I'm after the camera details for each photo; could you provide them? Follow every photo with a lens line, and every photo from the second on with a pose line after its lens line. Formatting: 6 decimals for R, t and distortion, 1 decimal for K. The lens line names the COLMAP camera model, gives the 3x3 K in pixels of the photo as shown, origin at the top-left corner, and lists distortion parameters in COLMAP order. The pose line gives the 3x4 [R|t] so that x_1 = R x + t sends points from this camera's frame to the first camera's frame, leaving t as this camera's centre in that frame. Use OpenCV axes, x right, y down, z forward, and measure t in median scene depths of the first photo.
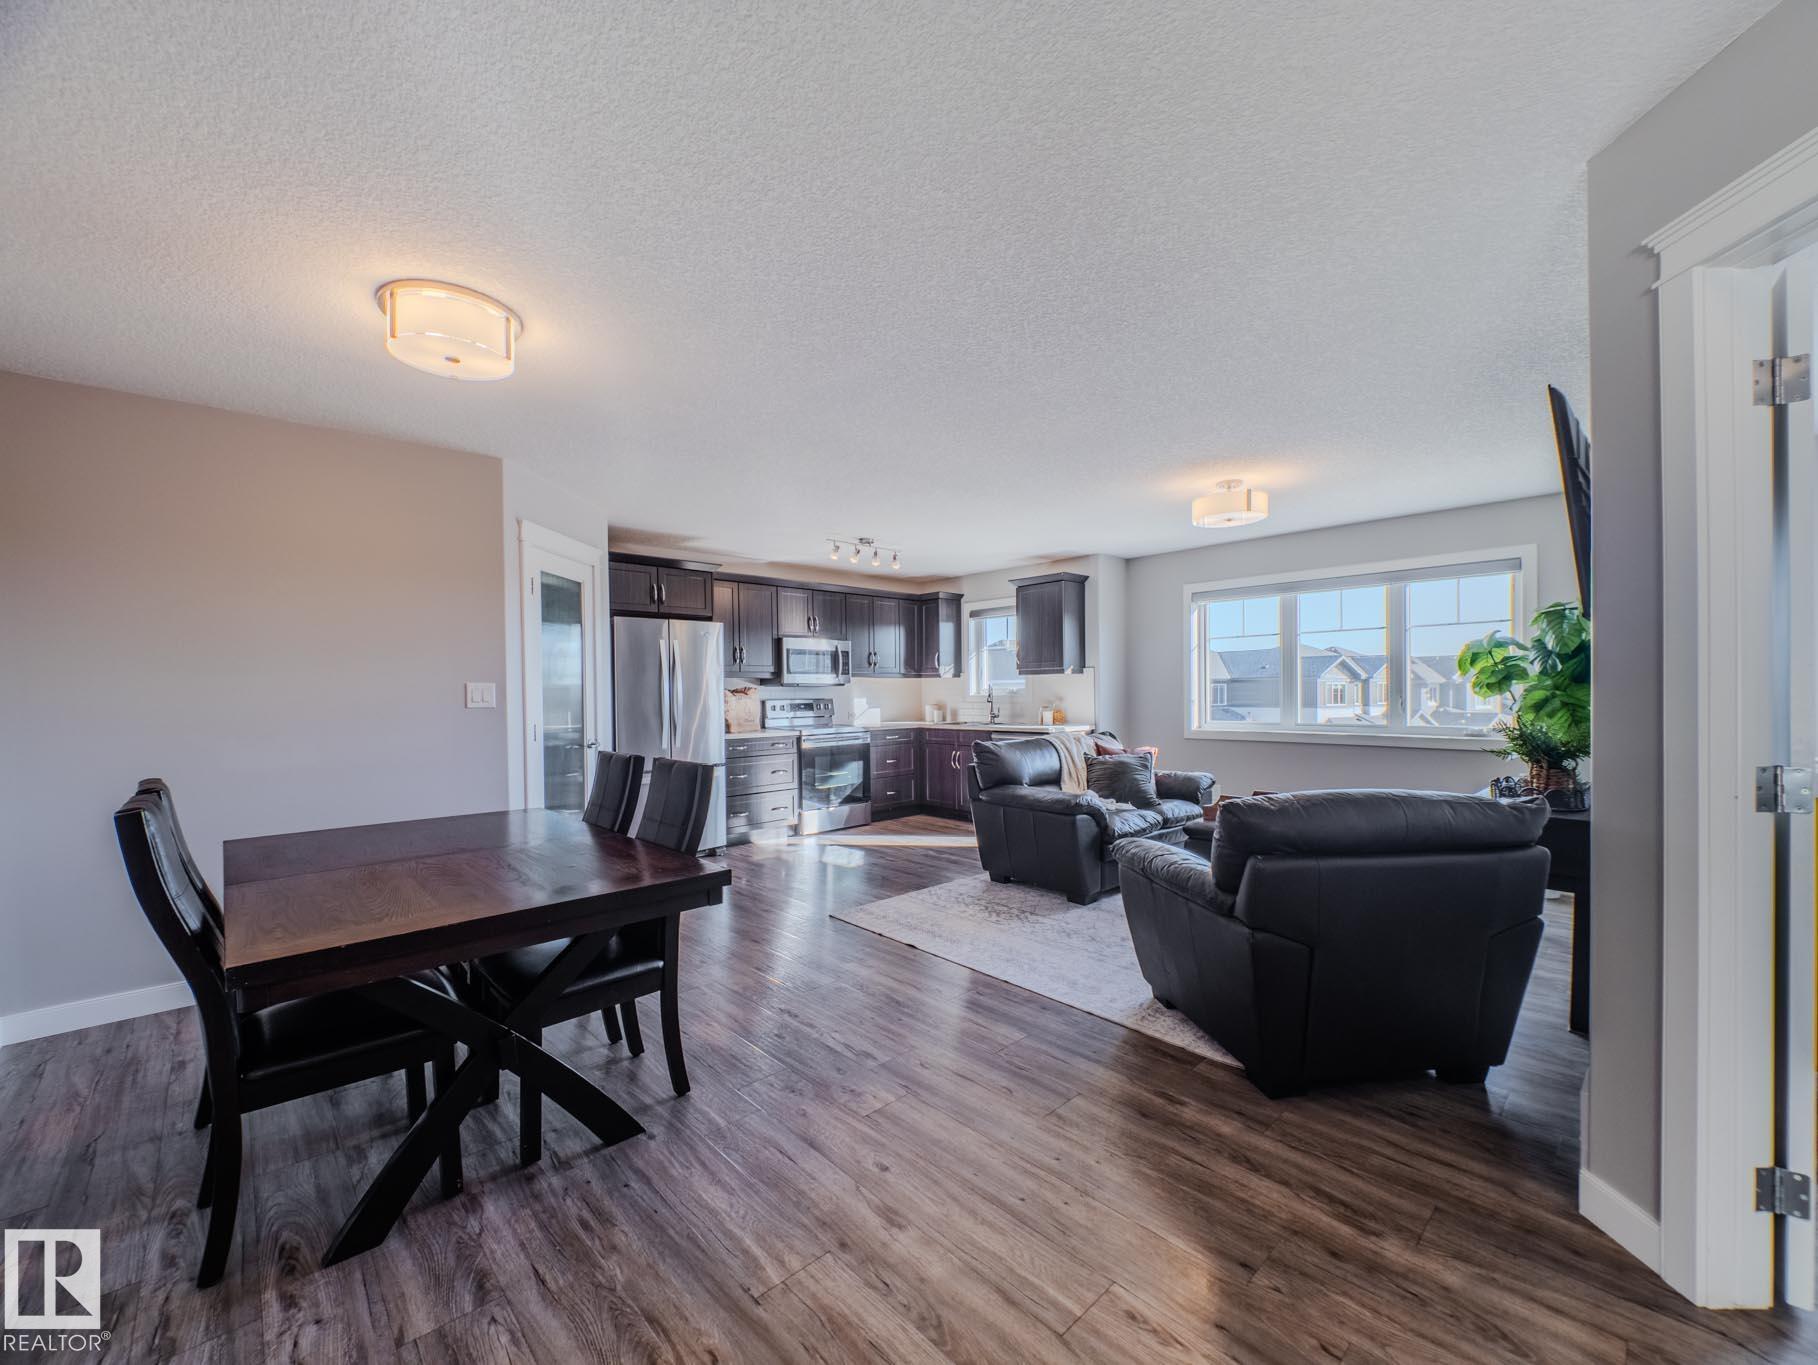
lens RADIAL K [[747.3, 0, 919.0], [0, 747.3, 700.5], [0, 0, 1]] dist [0.015509, -0.000039]
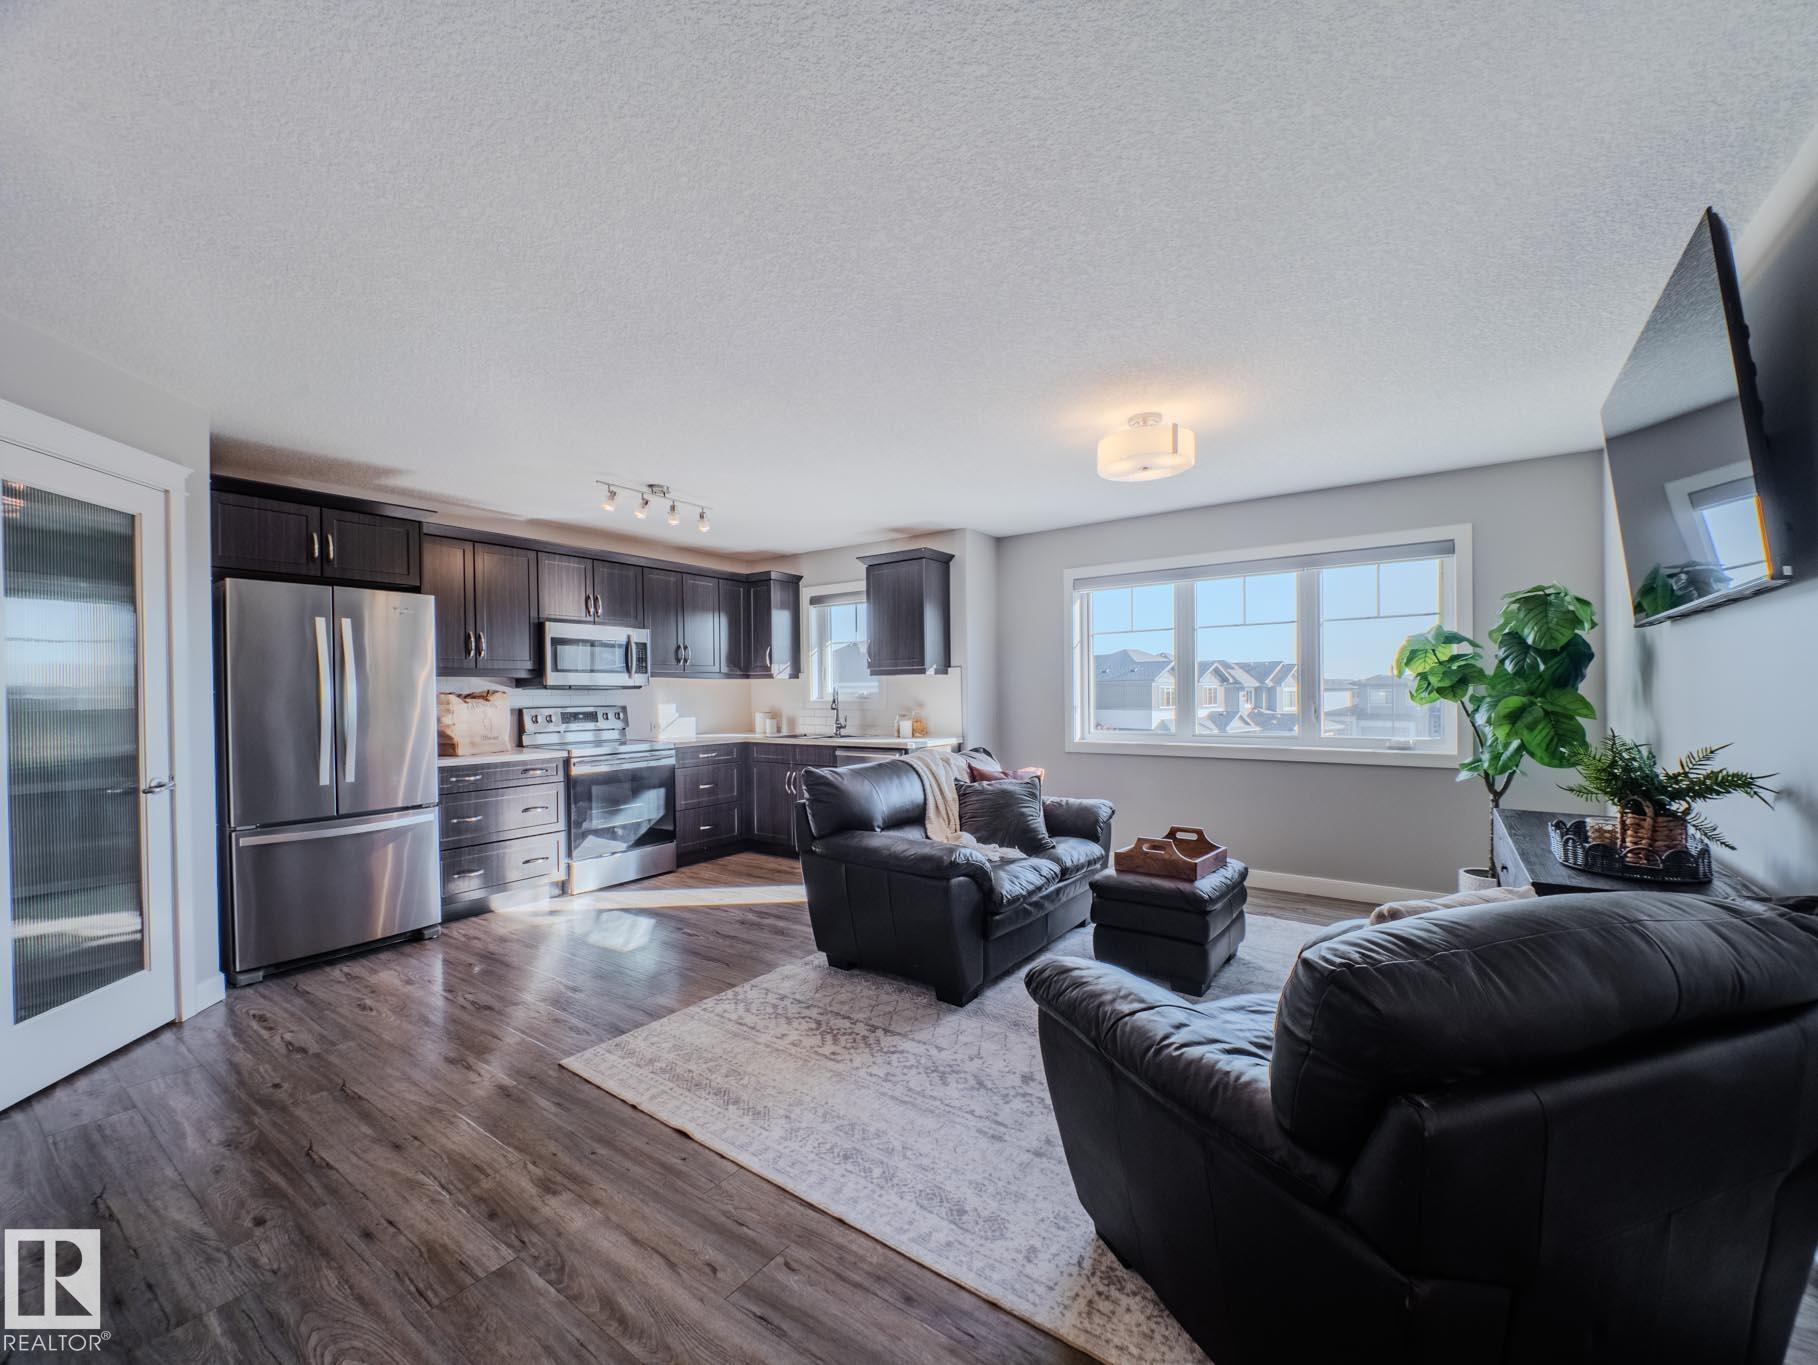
lens RADIAL K [[747.3, 0, 919.0], [0, 747.3, 700.5], [0, 0, 1]] dist [0.015509, -0.000039]
pose [[0.981216, -0.001309, 0.192908, 0.034738], [0.002051, 0.999991, -0.003645, -0.004981], [-0.192902, 0.003972, 0.981210, 0.230410]]
